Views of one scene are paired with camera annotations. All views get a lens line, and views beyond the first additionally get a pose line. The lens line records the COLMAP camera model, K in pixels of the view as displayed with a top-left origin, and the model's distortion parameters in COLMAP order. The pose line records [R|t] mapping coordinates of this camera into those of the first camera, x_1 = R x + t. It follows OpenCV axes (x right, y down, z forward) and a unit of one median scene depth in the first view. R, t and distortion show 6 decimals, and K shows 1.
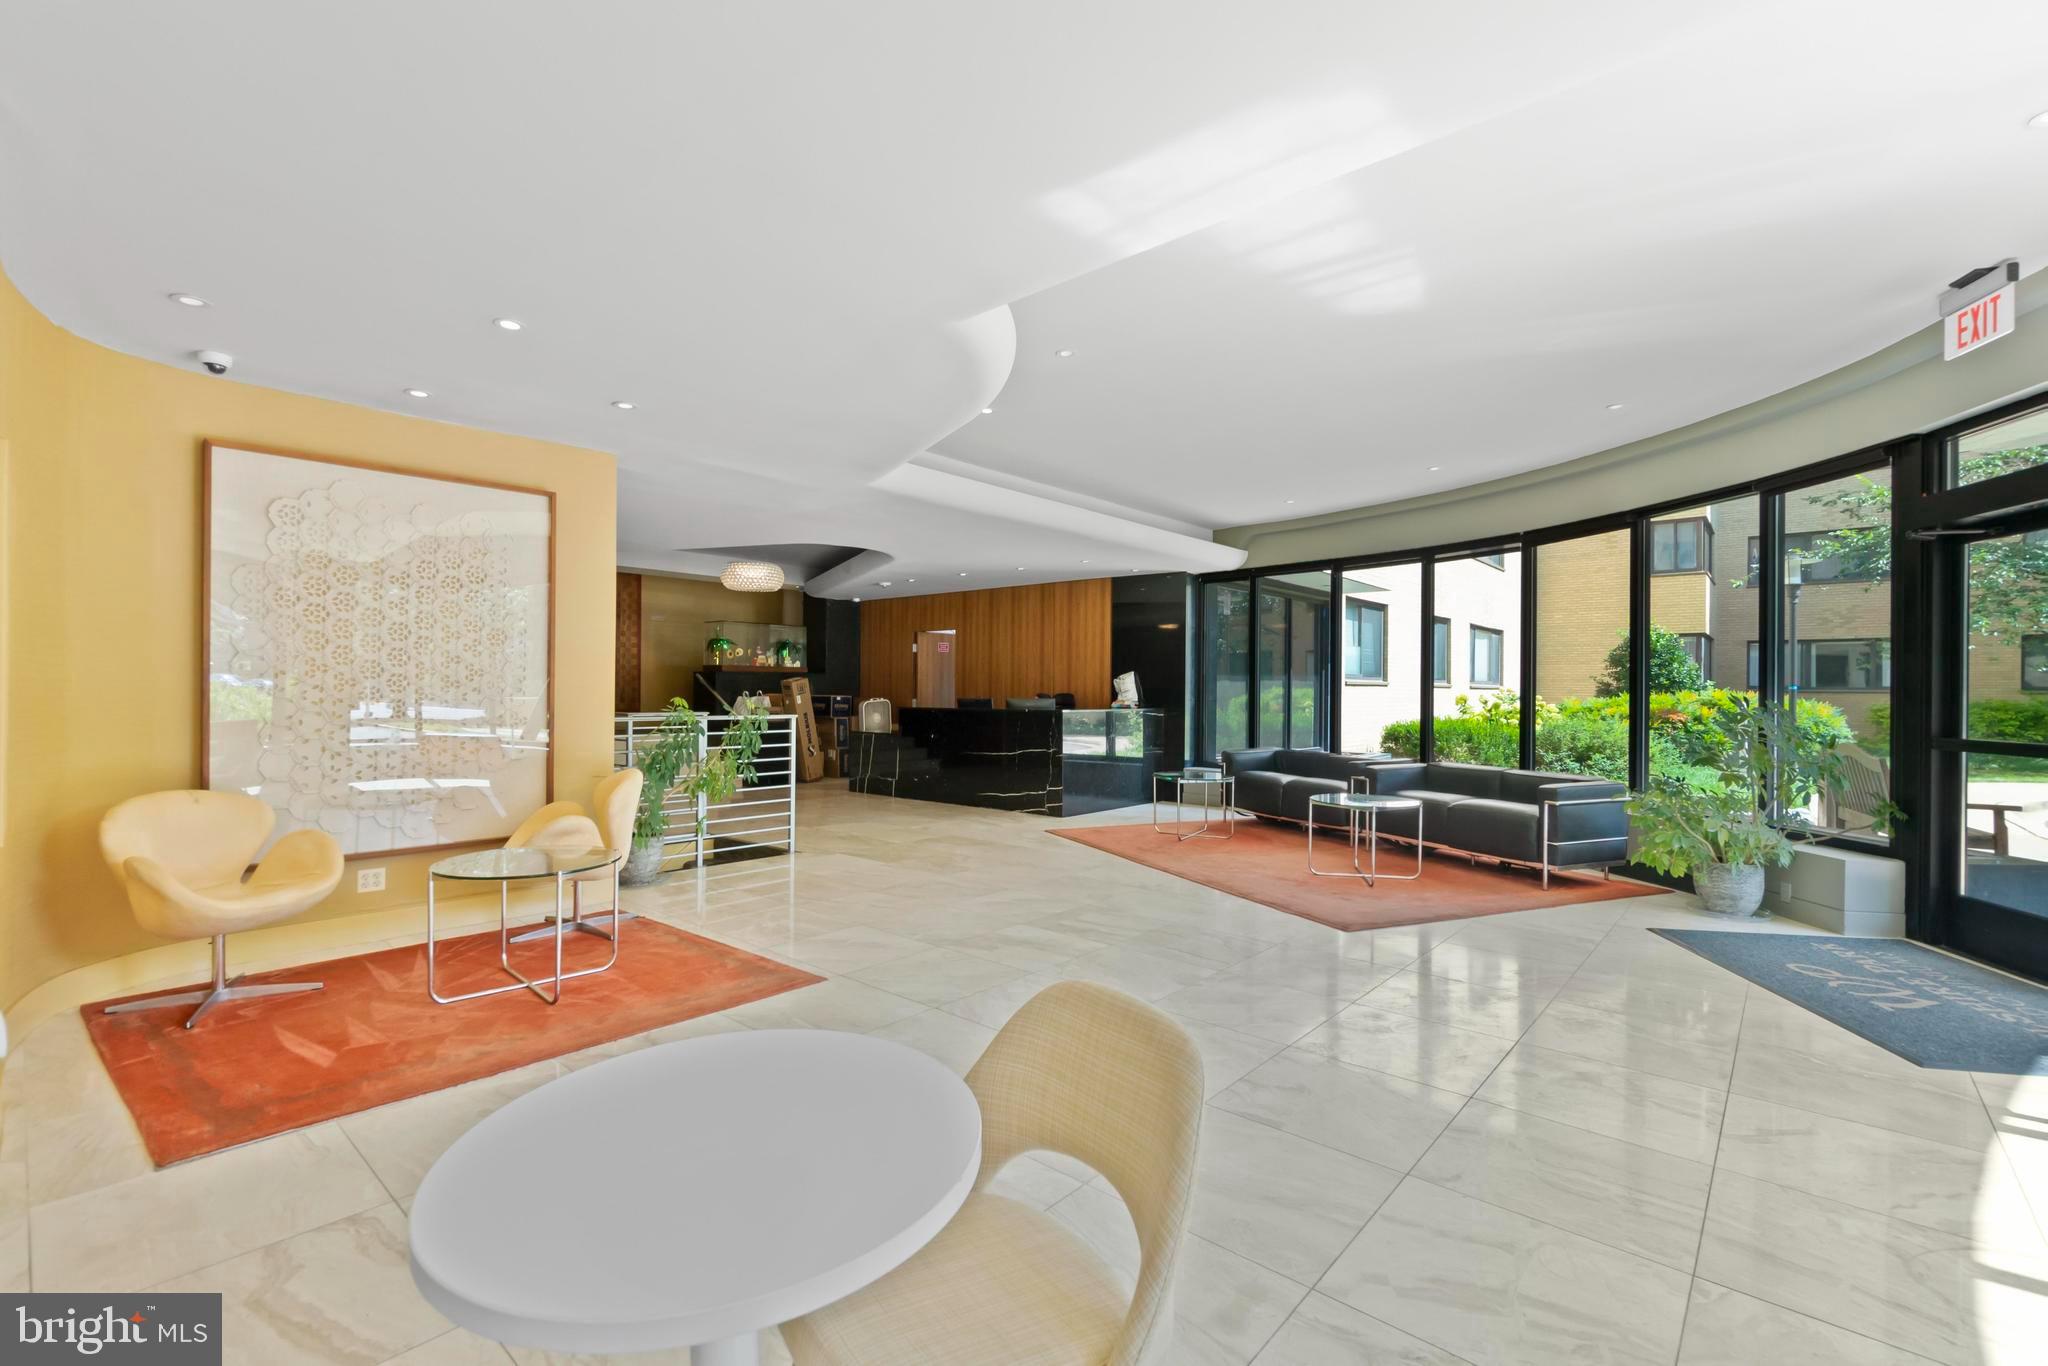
lens RADIAL K [[878.4, 0, 1024.0], [0, 878.4, 683.0], [0, 0, 1]] dist [0.000171, -0.000041]
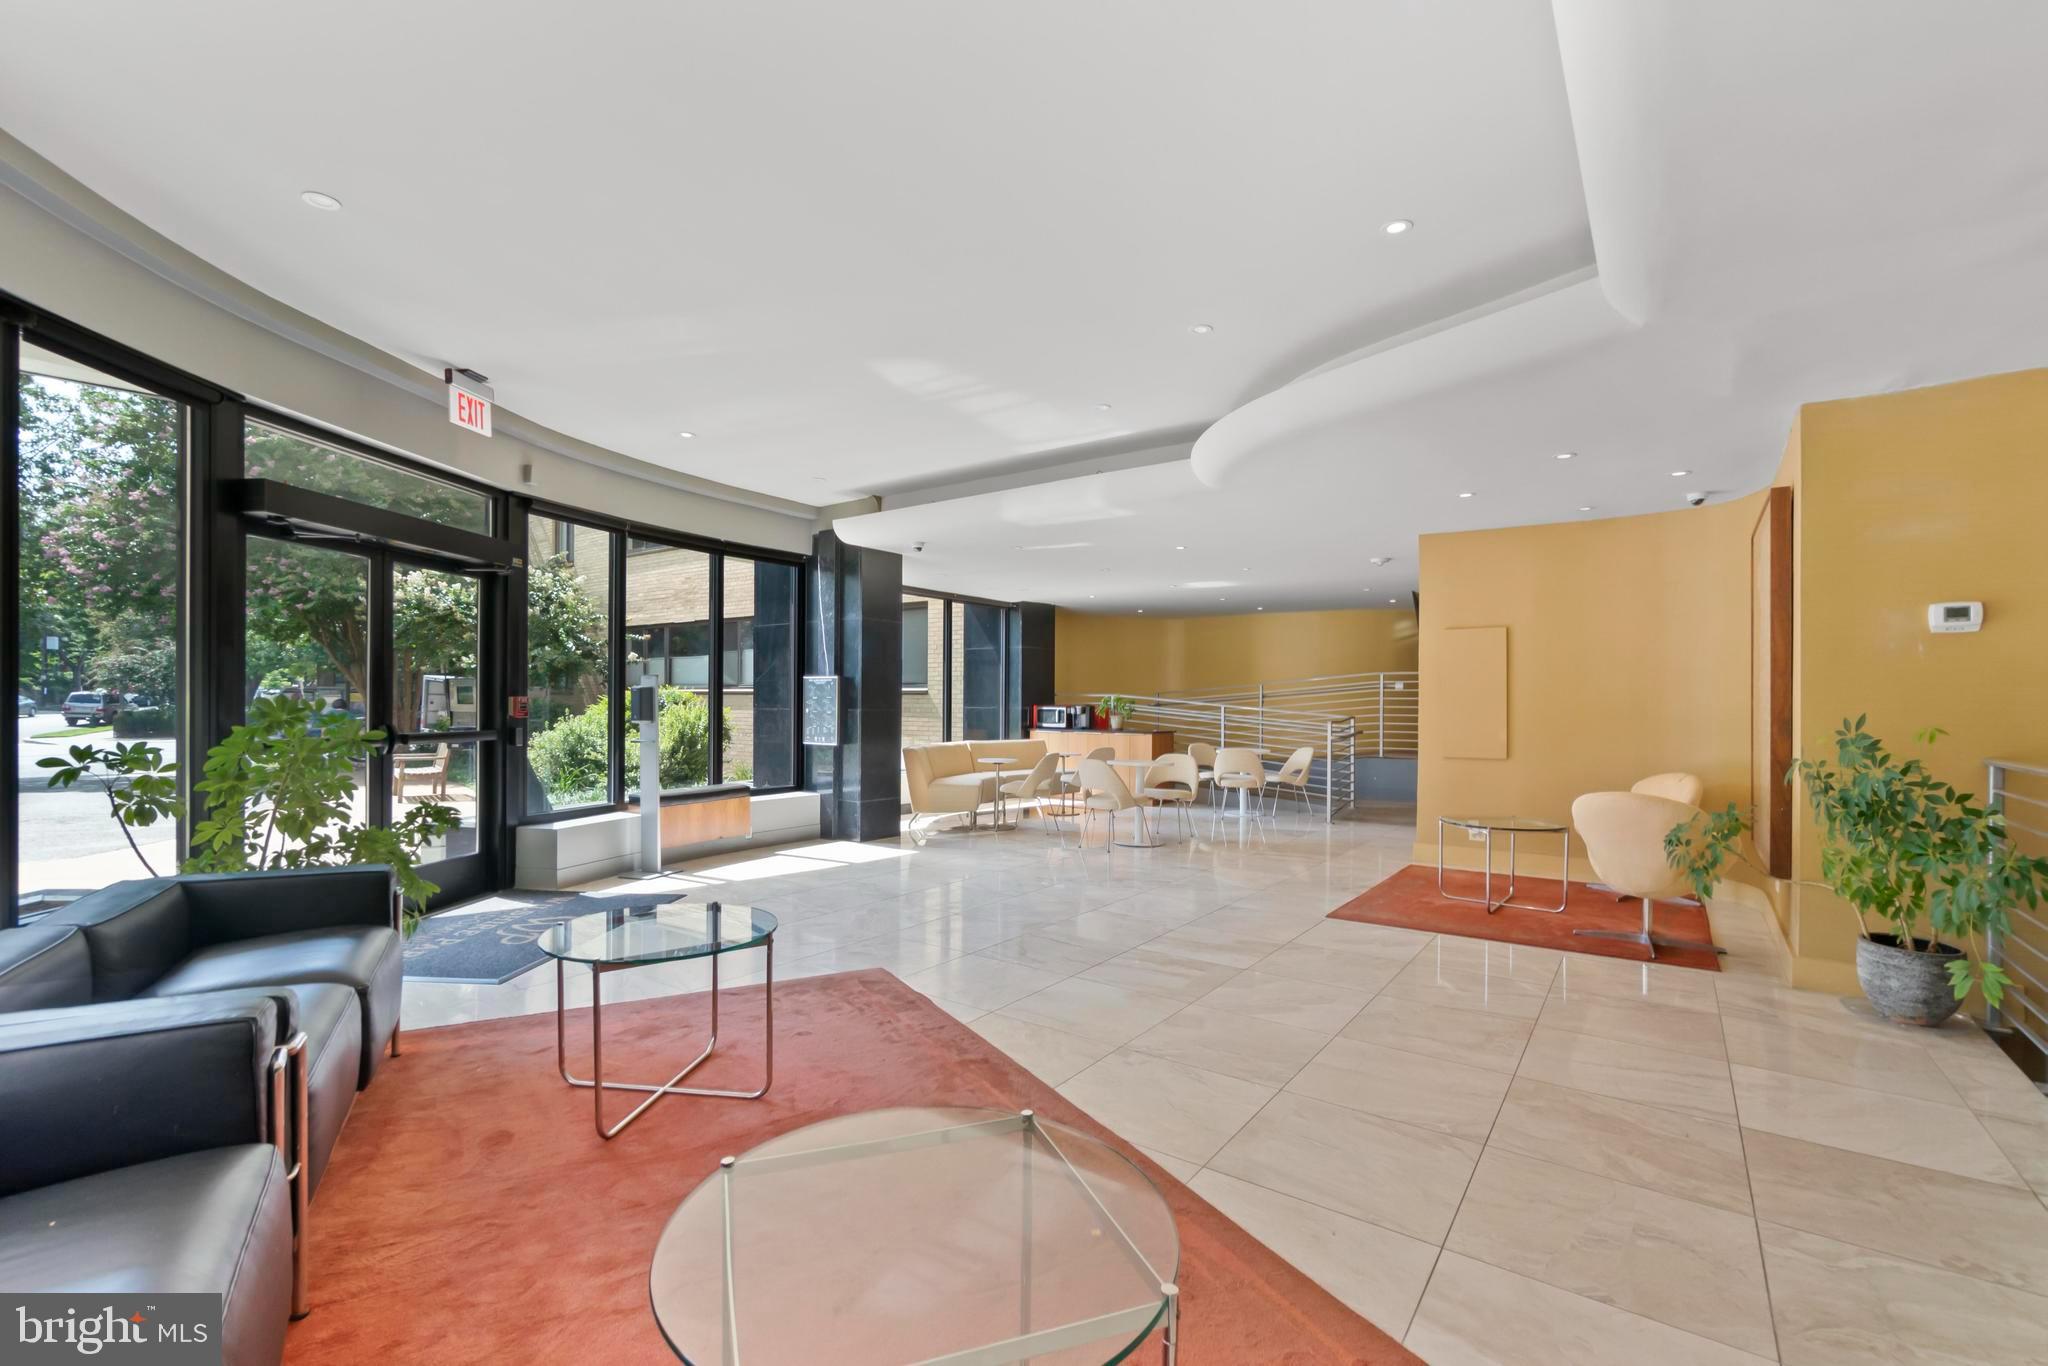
lens RADIAL K [[878.4, 0, 1024.0], [0, 878.4, 683.0], [0, 0, 1]] dist [0.000171, -0.000041]
pose [[-0.994908, -0.011727, -0.100099, 0.339190], [-0.010098, 0.999808, -0.016764, -0.000953], [0.100277, -0.015668, -0.994836, 2.022023]]
